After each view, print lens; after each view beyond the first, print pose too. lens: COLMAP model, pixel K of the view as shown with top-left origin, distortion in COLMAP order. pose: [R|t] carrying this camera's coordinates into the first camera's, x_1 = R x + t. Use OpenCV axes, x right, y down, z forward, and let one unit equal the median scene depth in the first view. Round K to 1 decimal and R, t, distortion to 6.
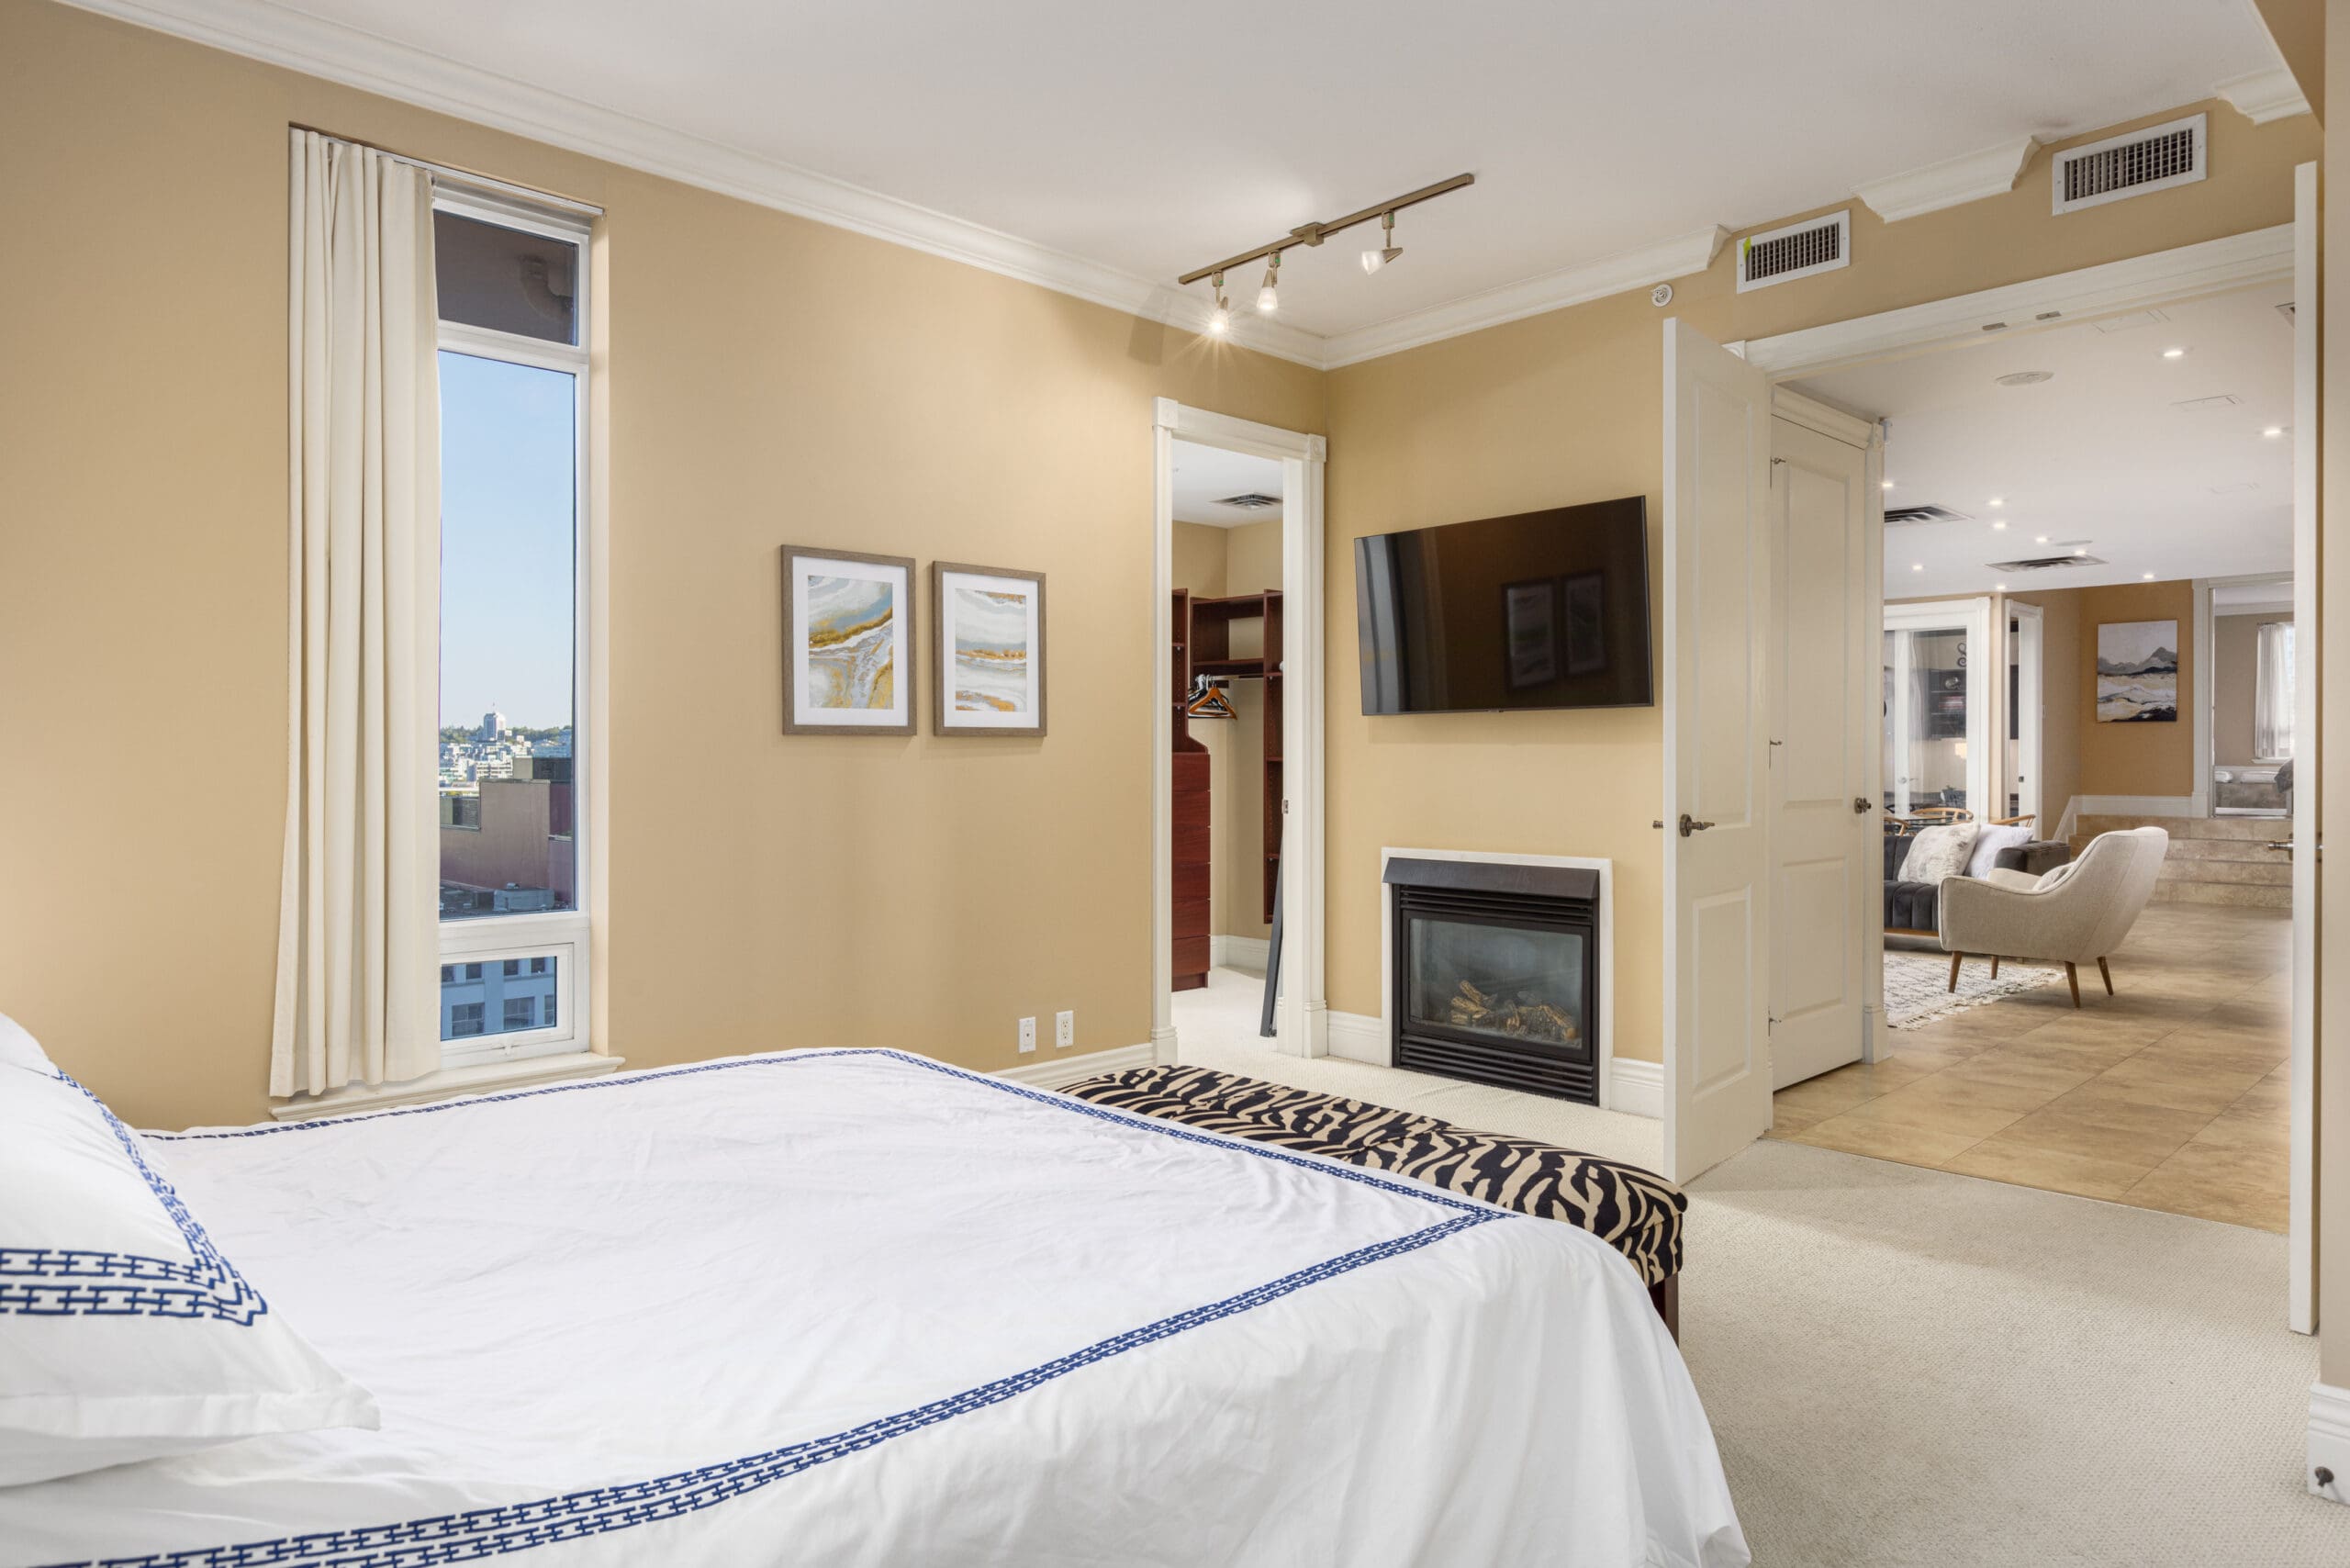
lens RADIAL K [[1446.4, 0, 1175.0], [0, 1446.4, 784.0], [0, 0, 1]] dist [-0.001739, -0.000234]
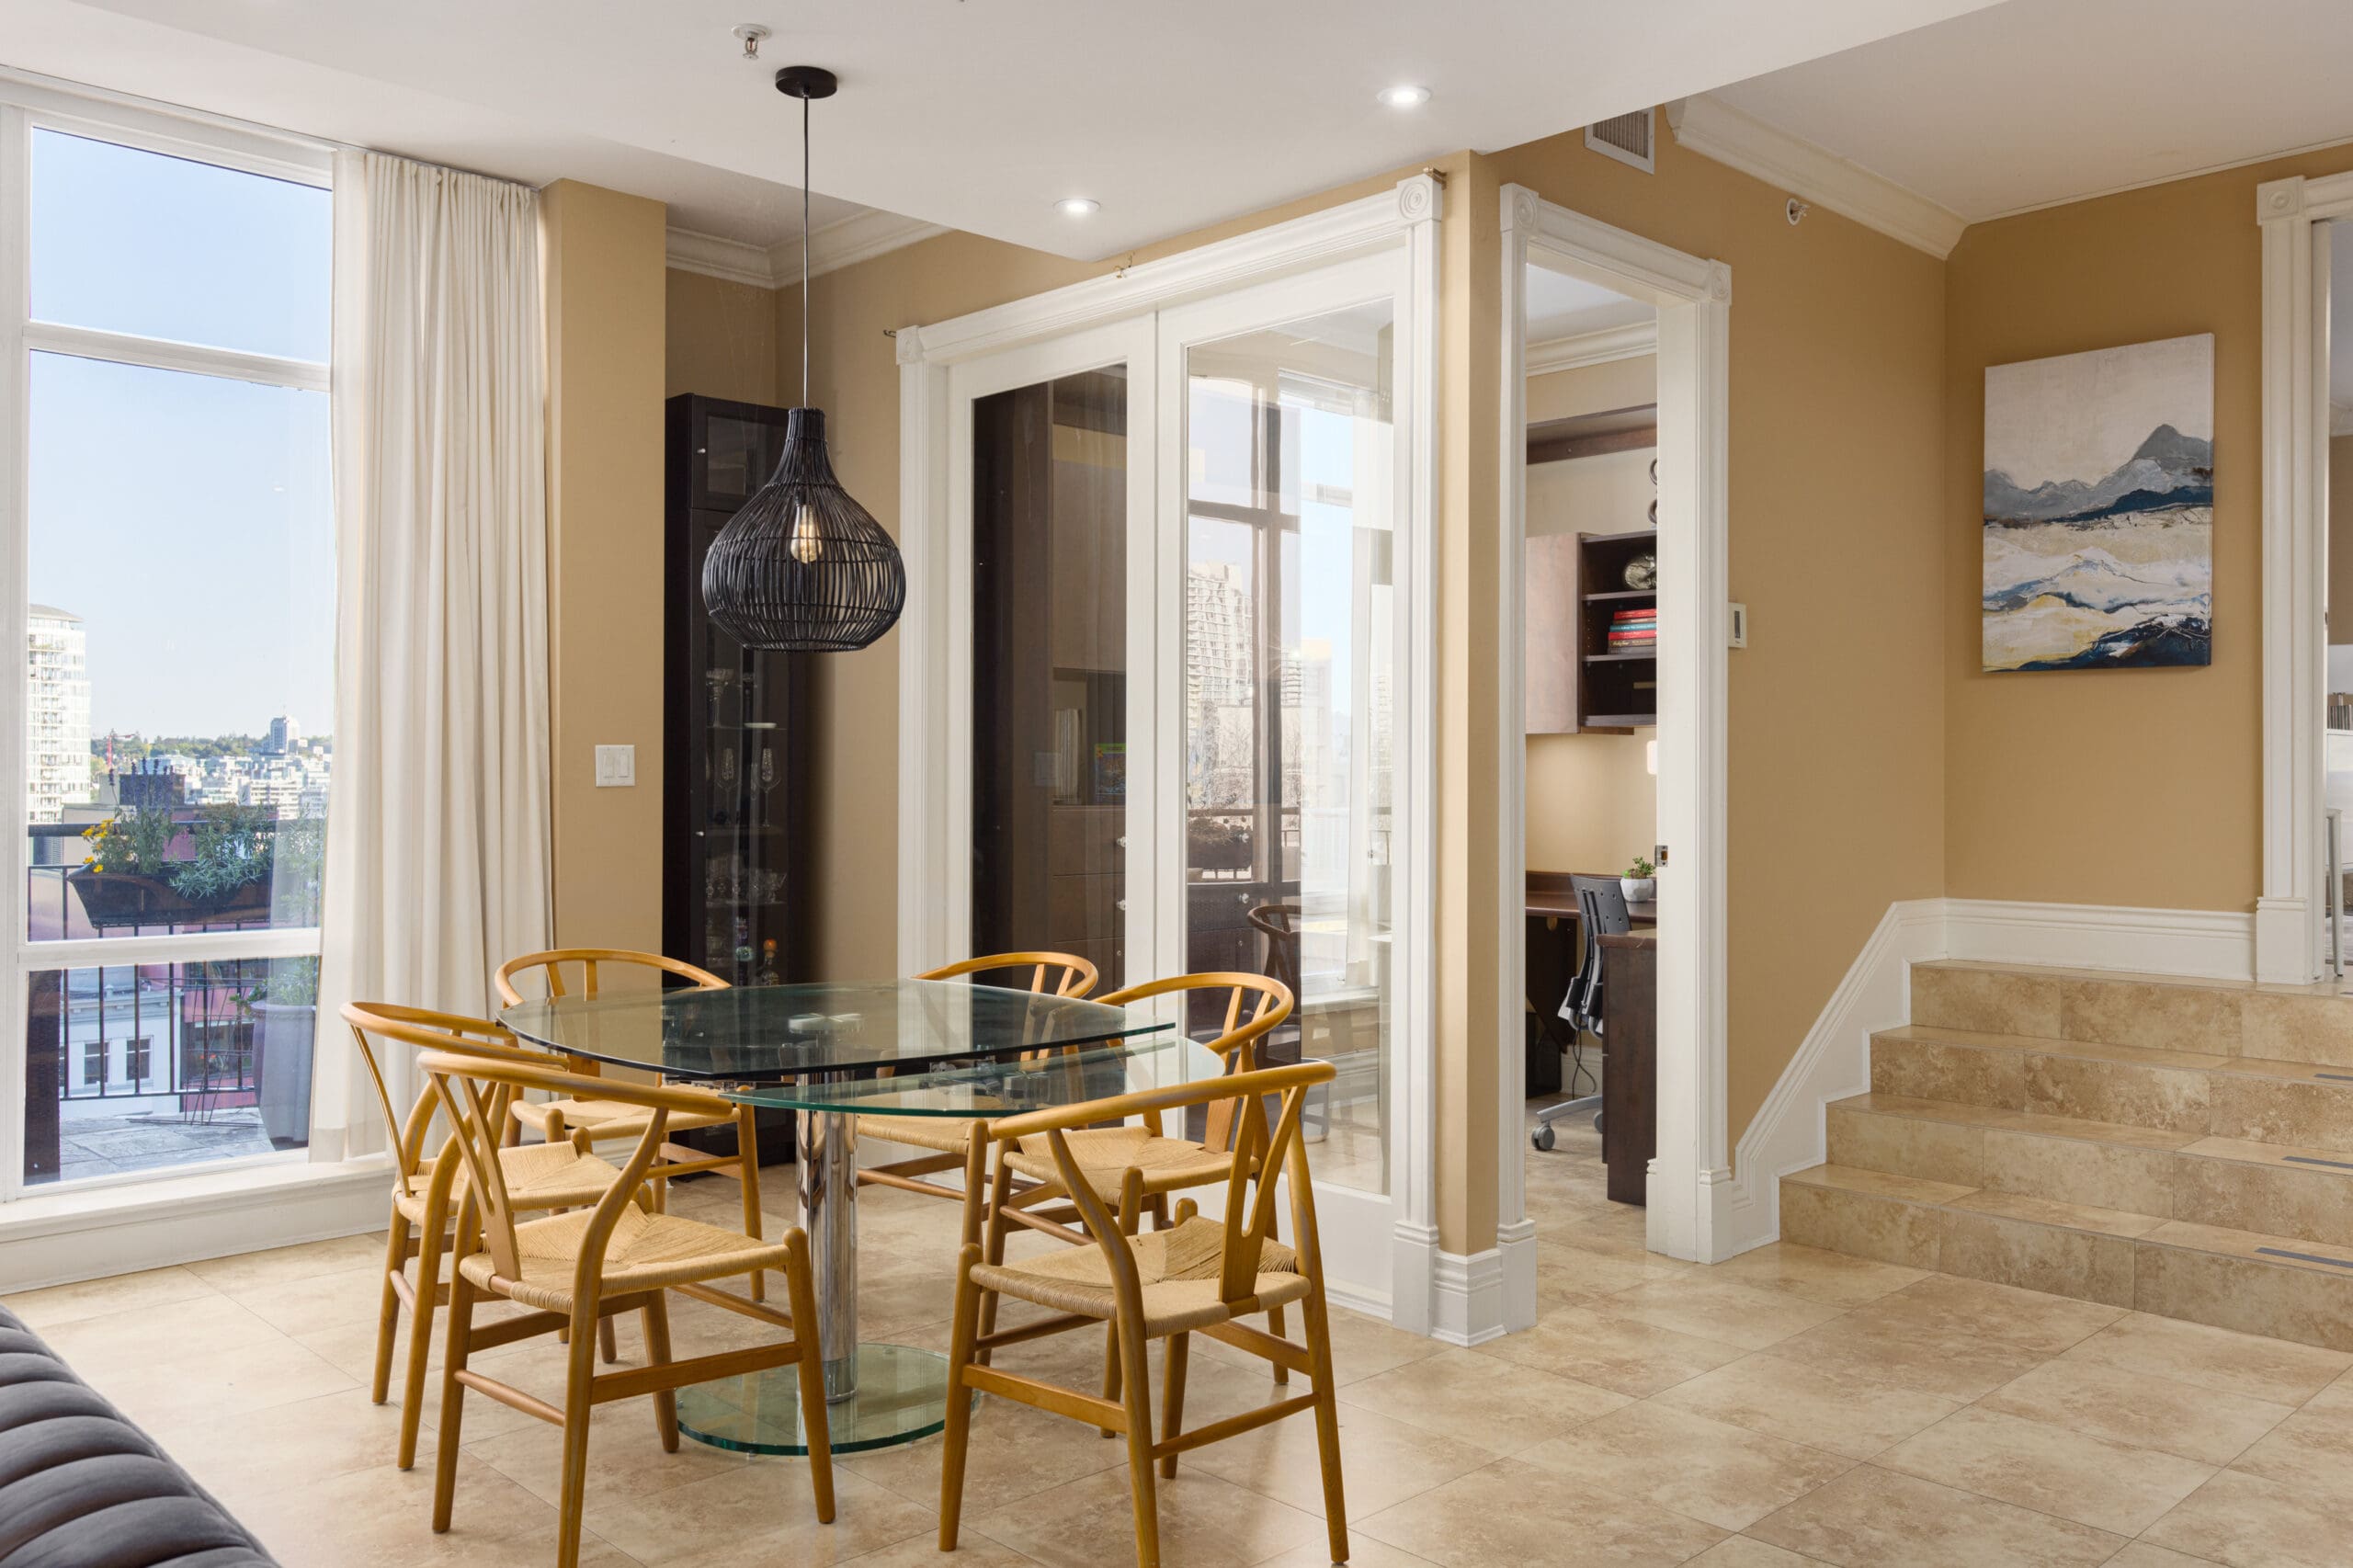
lens RADIAL K [[1862.4, 0, 1176.5], [0, 1862.4, 784.0], [0, 0, 1]] dist [0.003899, 0.001806]
pose [[0.999986, 0.003823, -0.003761, 0.470476], [-0.003881, 0.999874, -0.015390, -0.011344], [0.003702, 0.015404, 0.999874, 0.599029]]
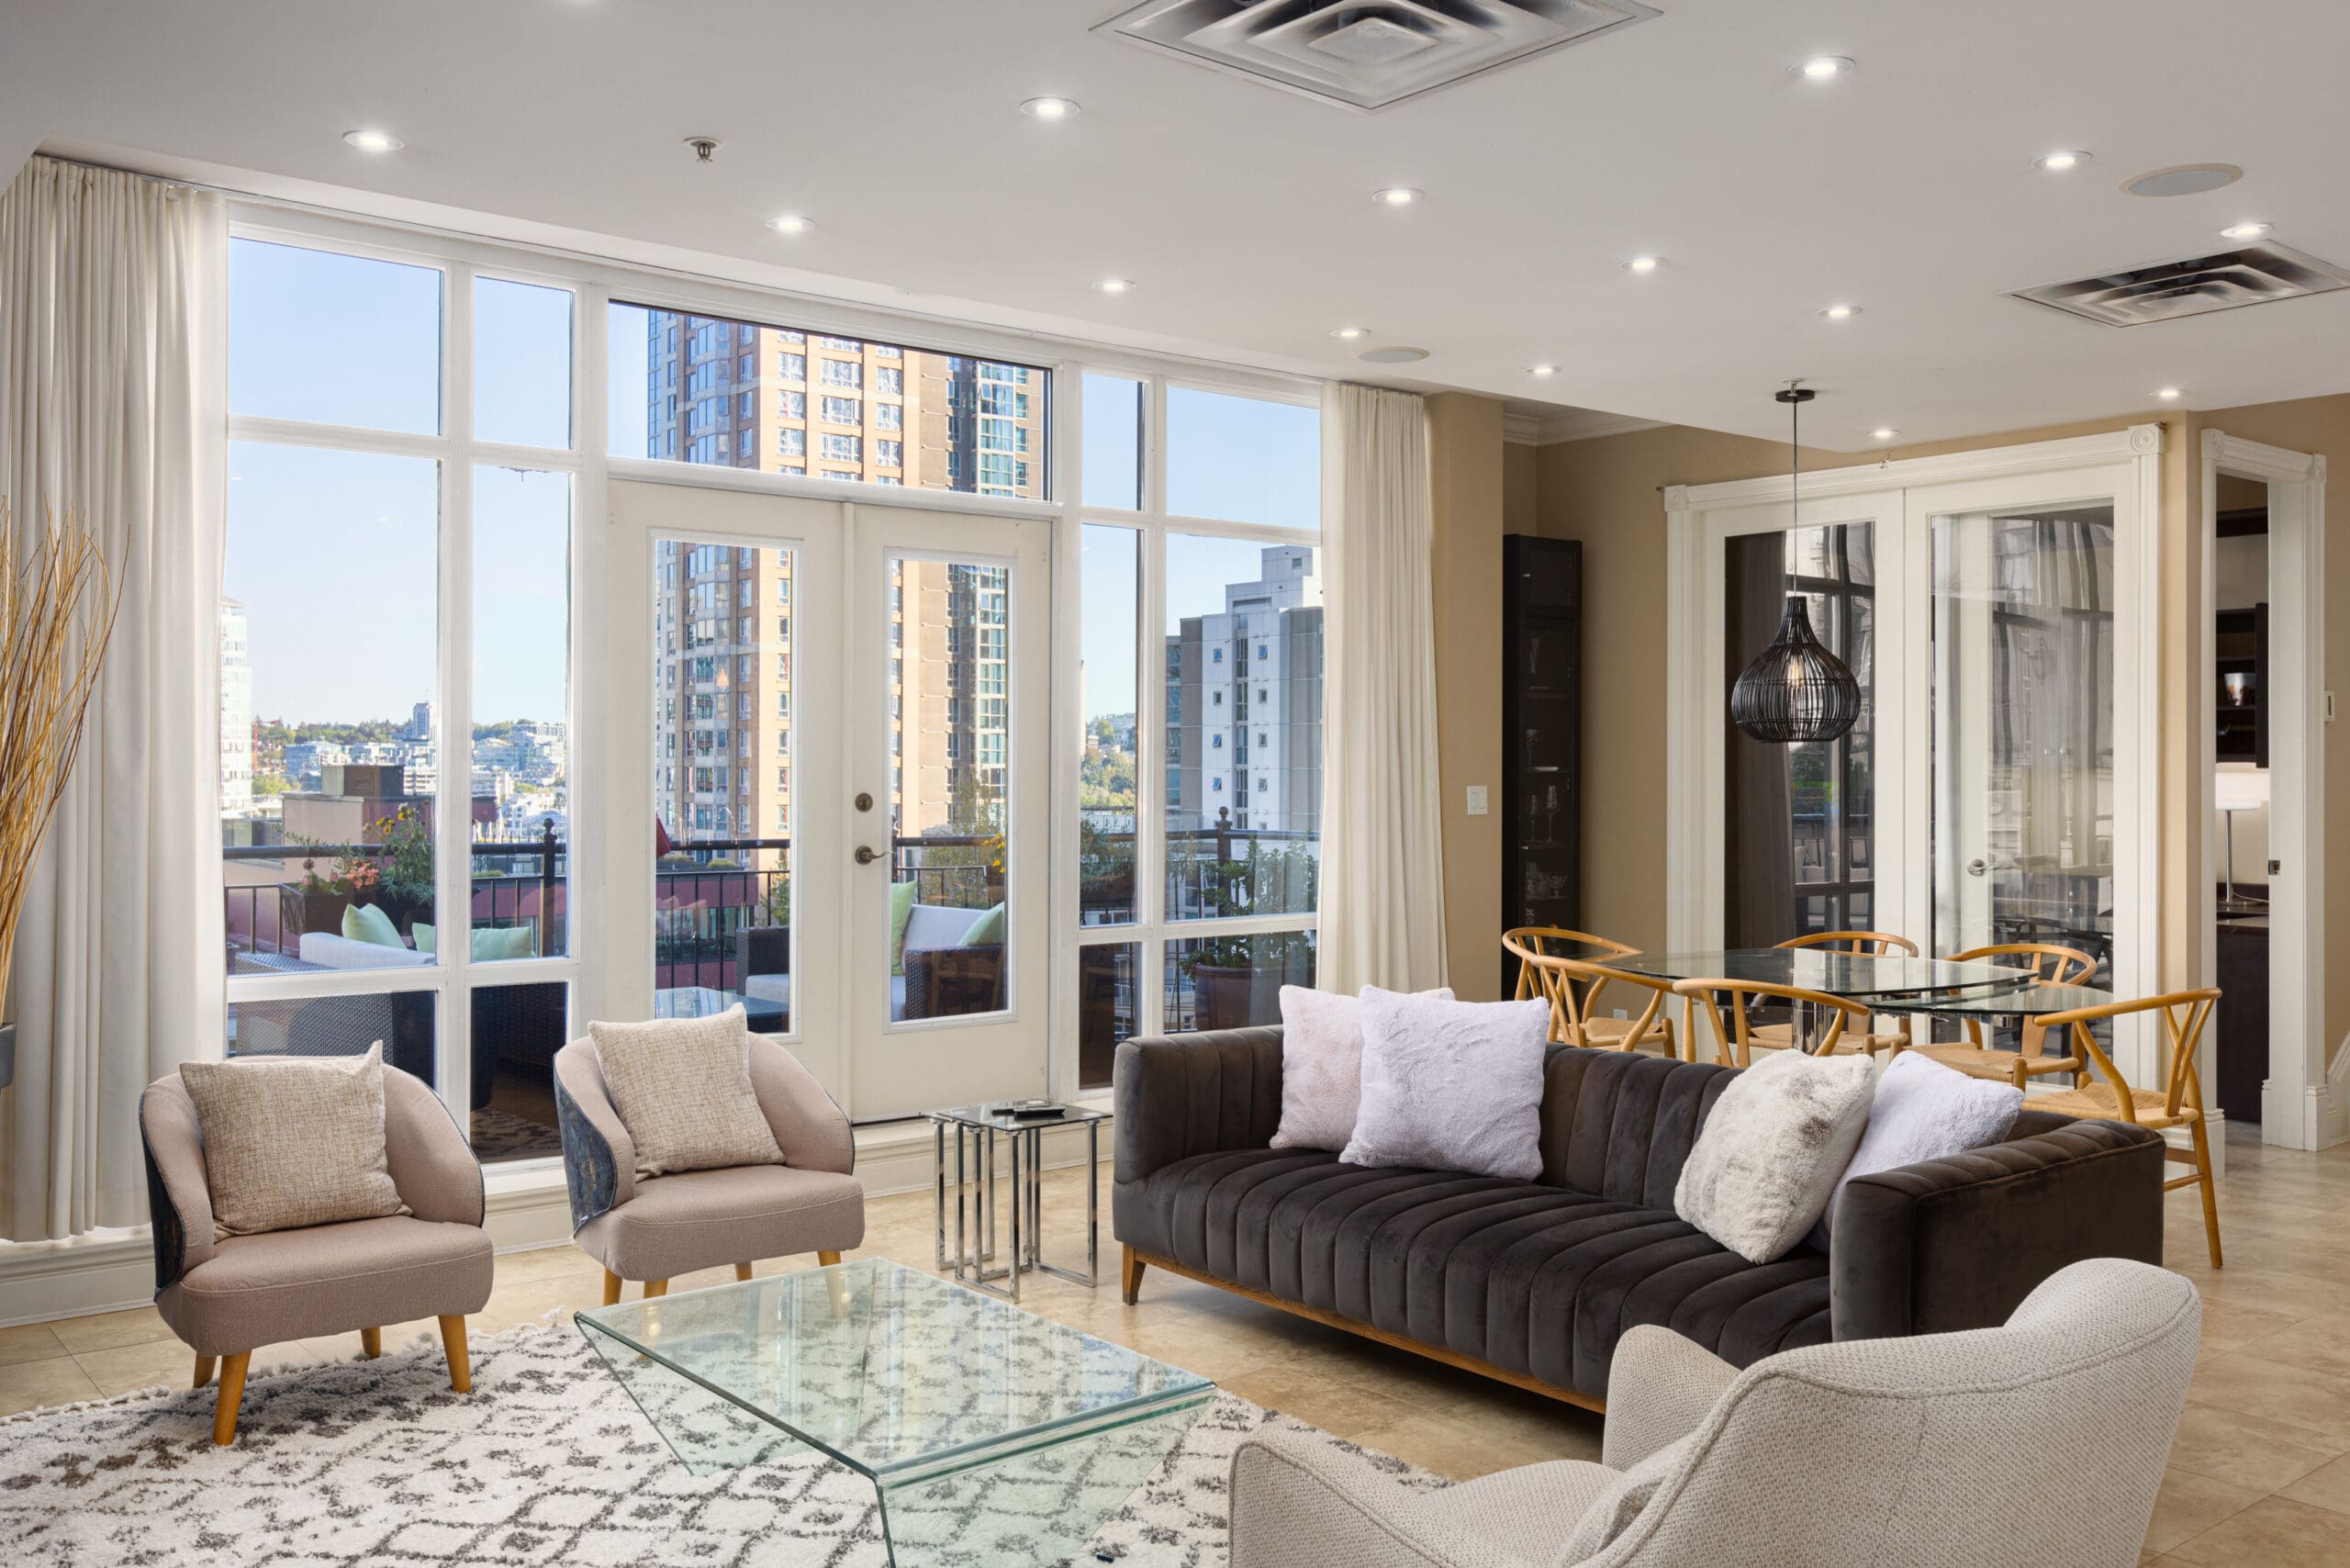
lens RADIAL K [[1991.4, 0, 1175.0], [0, 1991.4, 784.0], [0, 0, 1]] dist [-0.000994, 0.009978]
pose [[0.996204, 0.004700, -0.086924, 0.305637], [-0.005454, 0.999949, -0.008446, -0.020449], [0.086880, 0.008888, 0.996179, 0.379760]]
